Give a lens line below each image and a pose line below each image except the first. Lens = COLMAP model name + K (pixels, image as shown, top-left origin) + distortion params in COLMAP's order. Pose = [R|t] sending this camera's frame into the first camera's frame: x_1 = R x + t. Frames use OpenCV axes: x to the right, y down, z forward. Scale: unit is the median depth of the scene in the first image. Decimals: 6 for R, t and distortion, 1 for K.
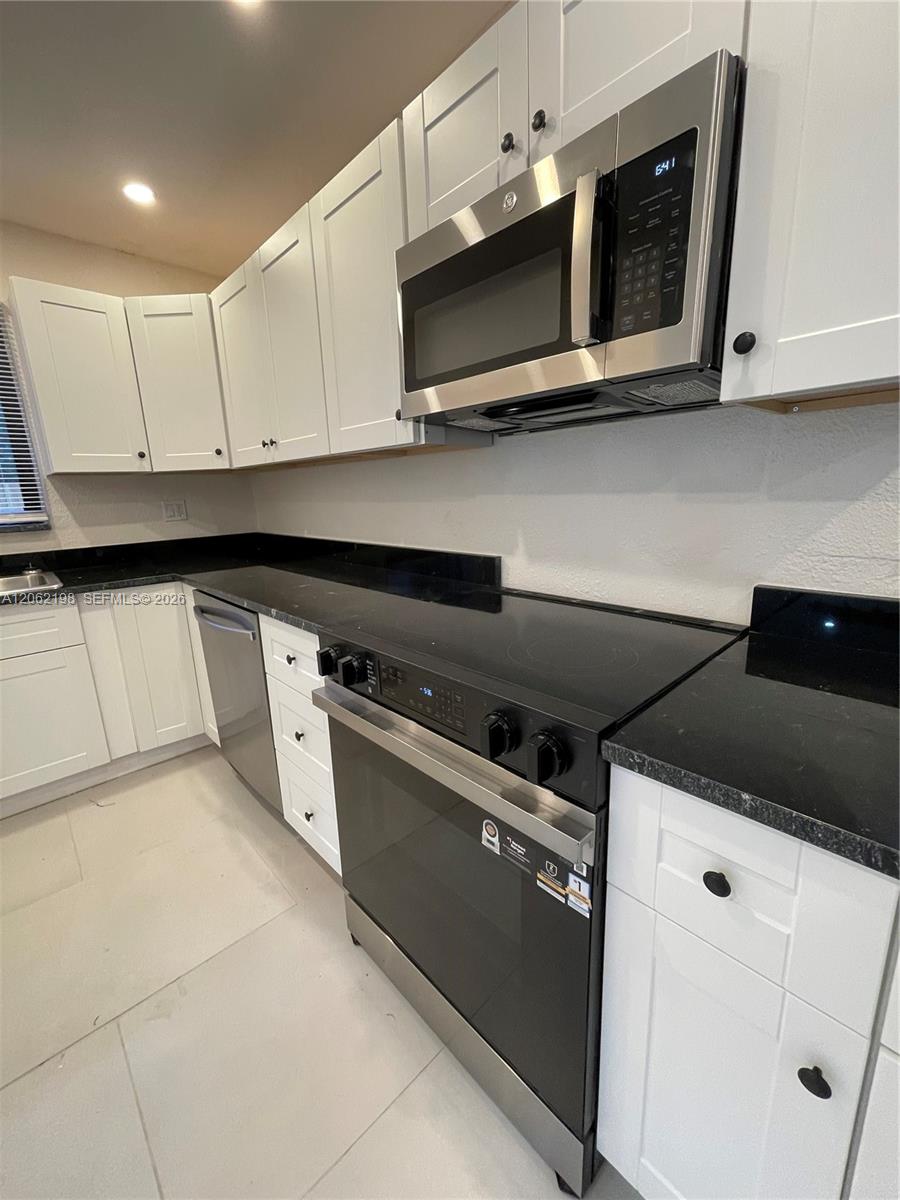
lens RADIAL K [[483.4, 0, 445.3], [0, 483.4, 594.8], [0, 0, 1]] dist [-0.002279, 0.000773]
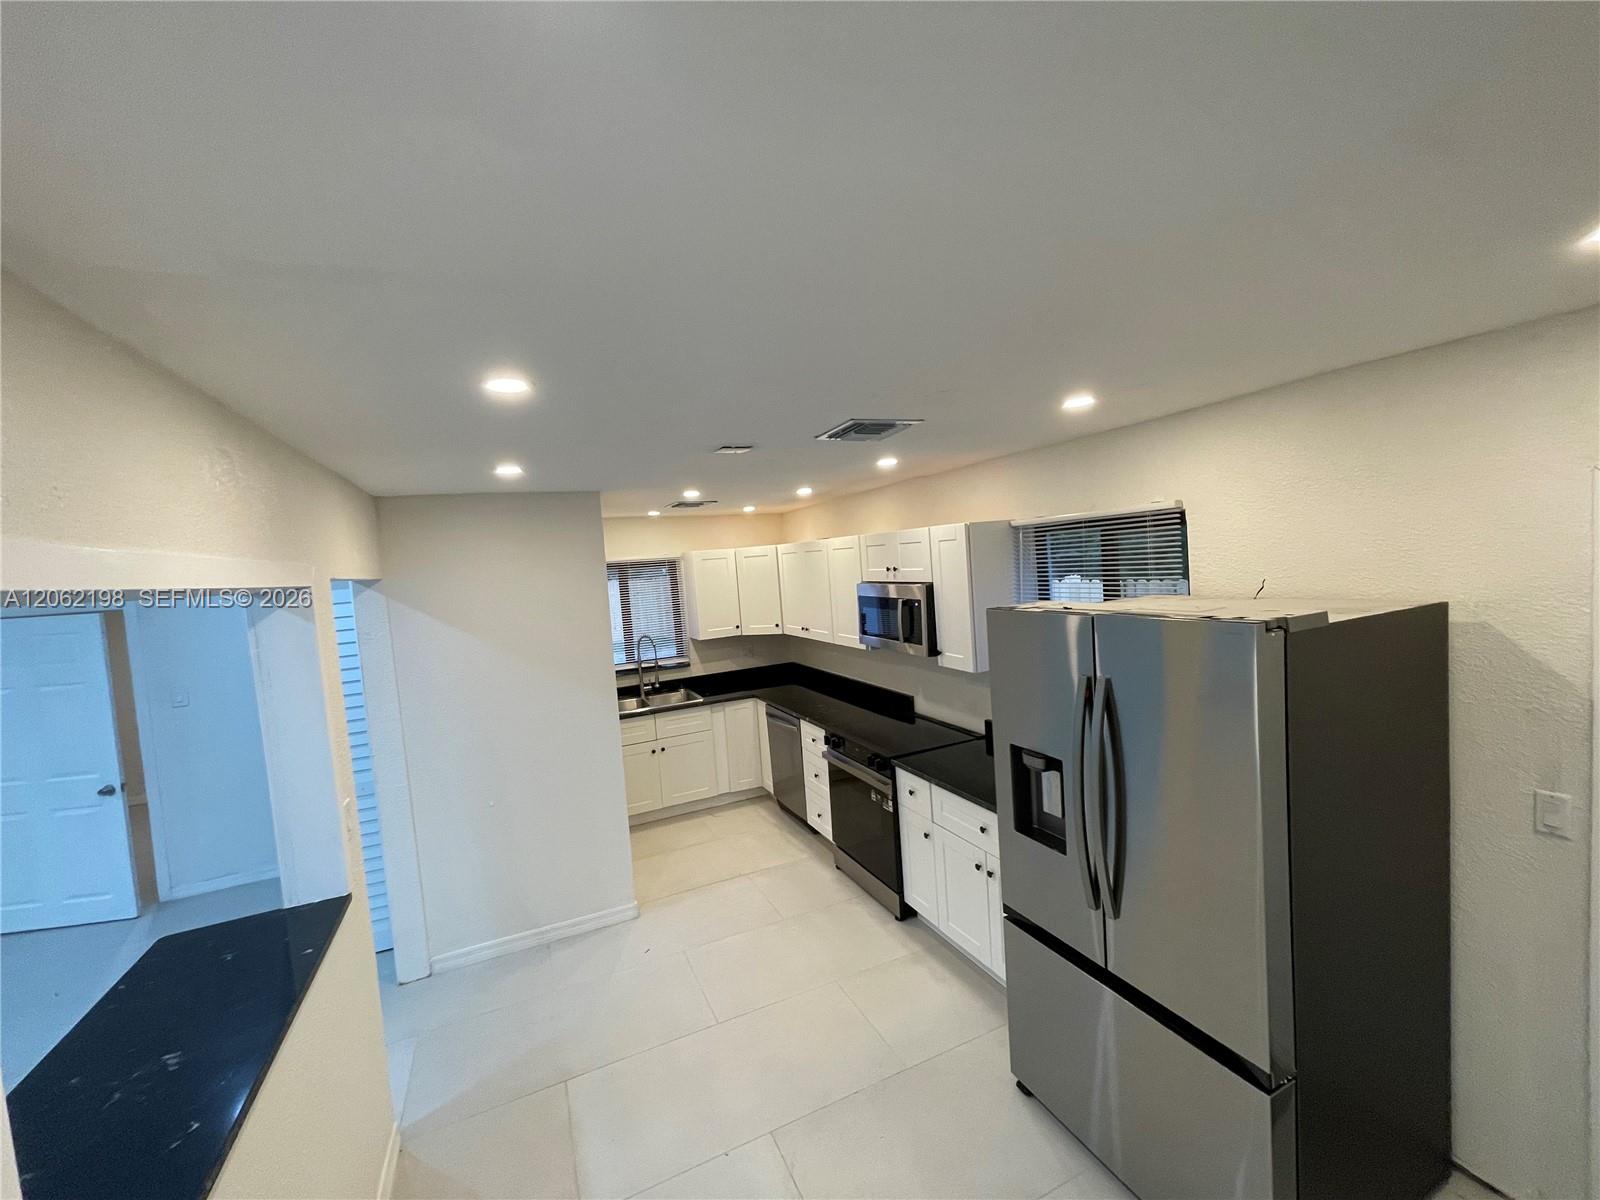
lens RADIAL K [[644.6, 0, 797.6], [0, 644.6, 606.1], [0, 0, 1]] dist [-0.002279, 0.000773]
pose [[0.948336, -0.006404, -0.317203, 0.539678], [-0.034422, 0.991818, -0.122933, -0.112598], [0.315395, 0.127500, 0.940356, -1.838201]]
